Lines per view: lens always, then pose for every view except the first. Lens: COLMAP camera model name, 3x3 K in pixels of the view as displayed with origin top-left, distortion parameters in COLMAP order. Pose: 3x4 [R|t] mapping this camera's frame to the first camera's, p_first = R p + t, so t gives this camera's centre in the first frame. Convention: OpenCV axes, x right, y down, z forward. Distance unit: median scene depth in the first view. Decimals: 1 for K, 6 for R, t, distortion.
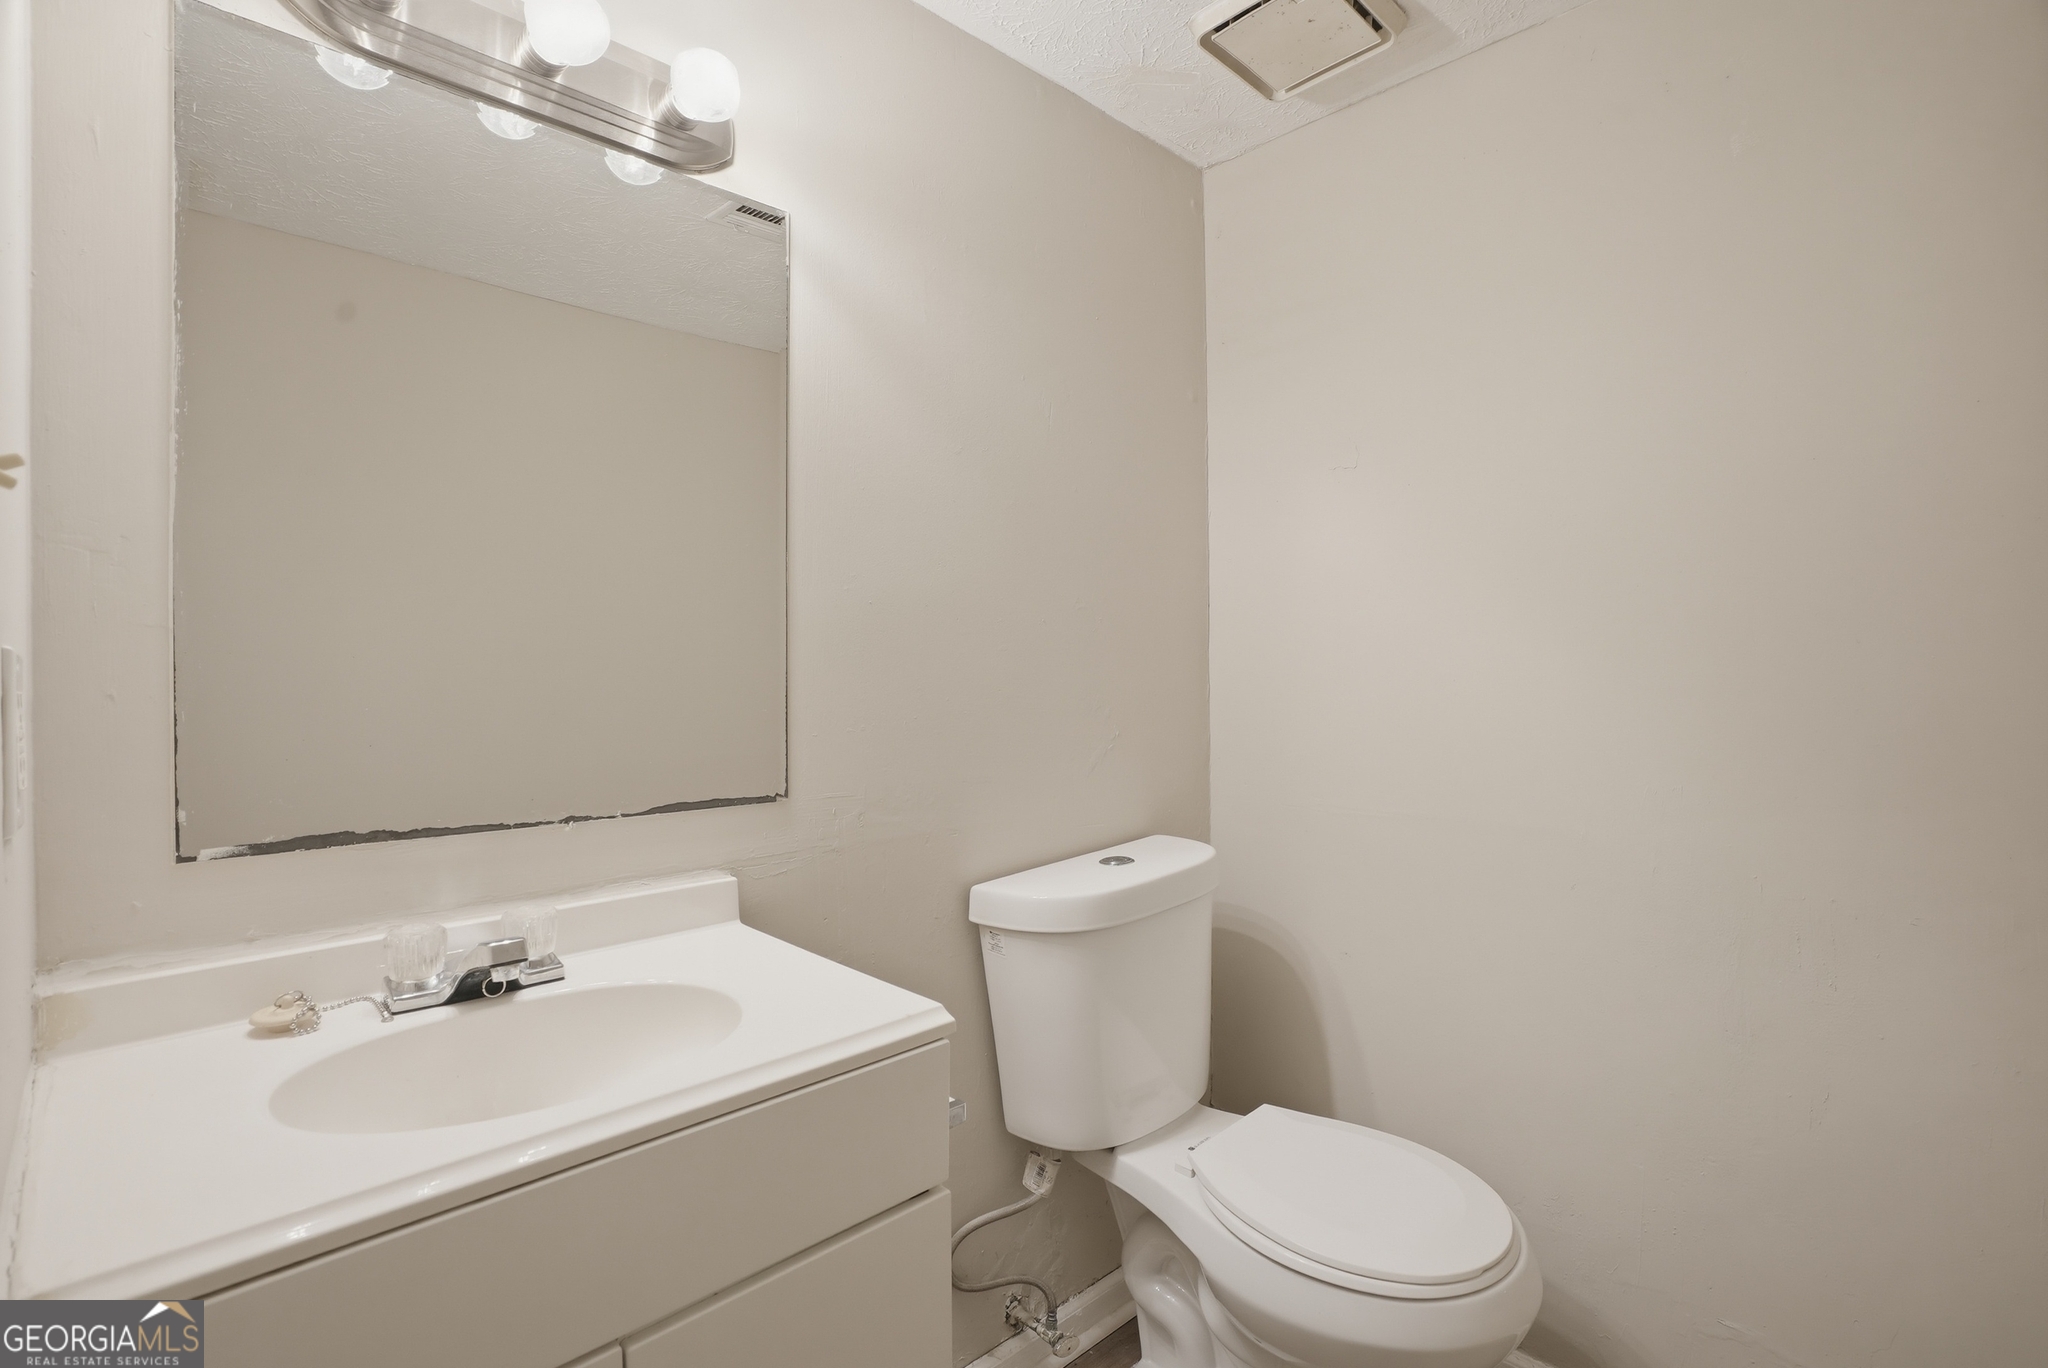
lens RADIAL K [[958.1, 0, 1055.4], [0, 958.1, 686.6], [0, 0, 1]] dist [-0.073688, 0.037651]
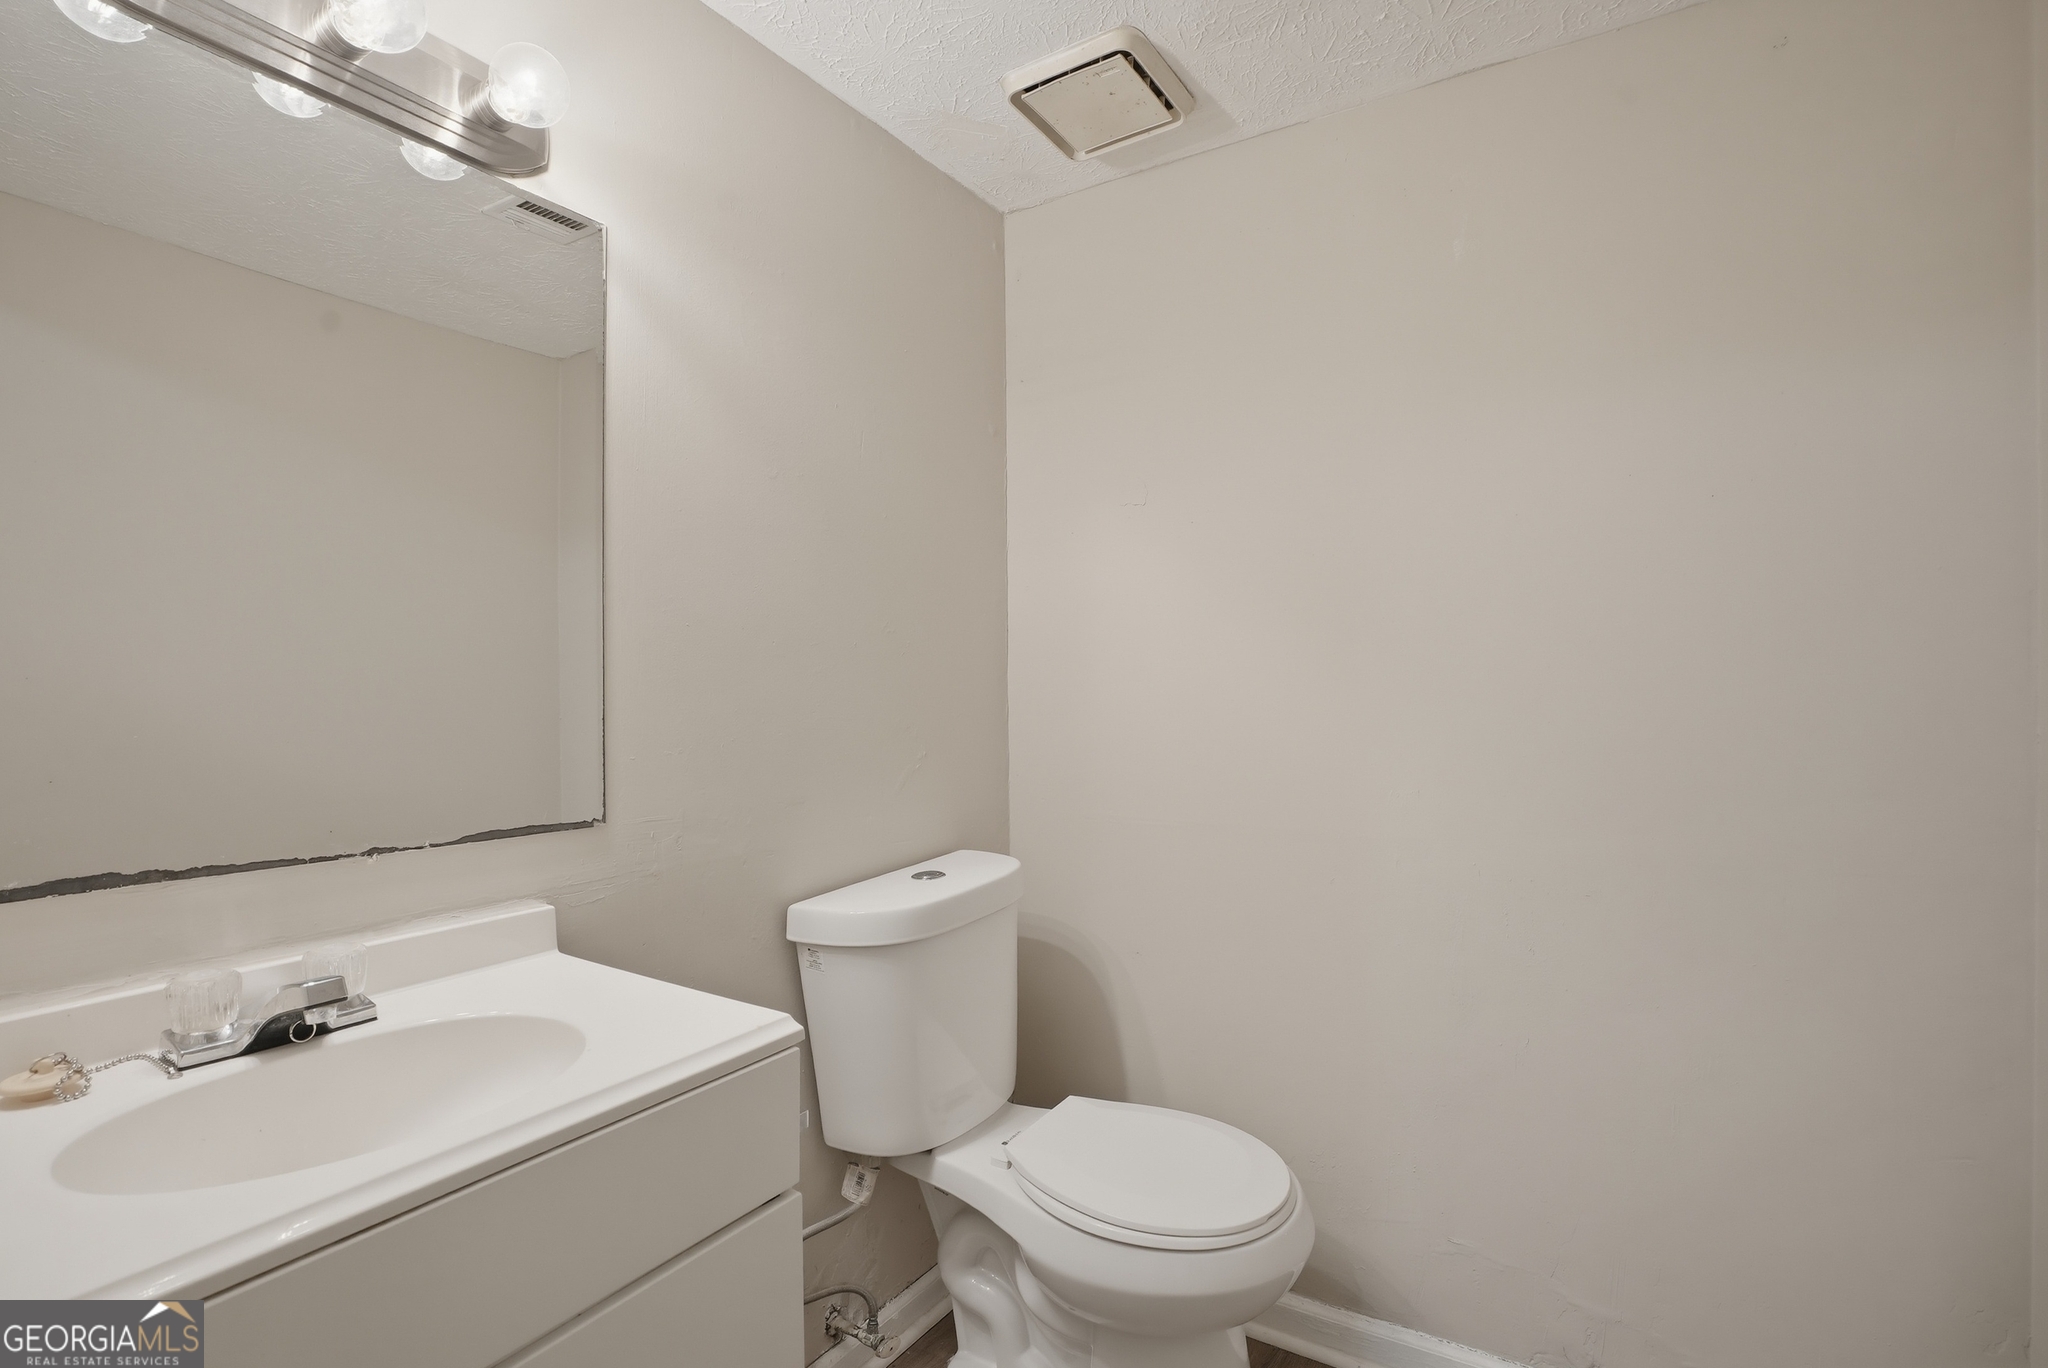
lens RADIAL K [[978.5, 0, 1034.5], [0, 978.5, 713.8], [0, 0, 1]] dist [-0.069168, 0.027849]
pose [[0.972608, -0.006832, 0.232352, -0.082795], [0.005689, 0.999968, 0.005585, 0.001569], [-0.232382, -0.004110, 0.972616, -0.072089]]
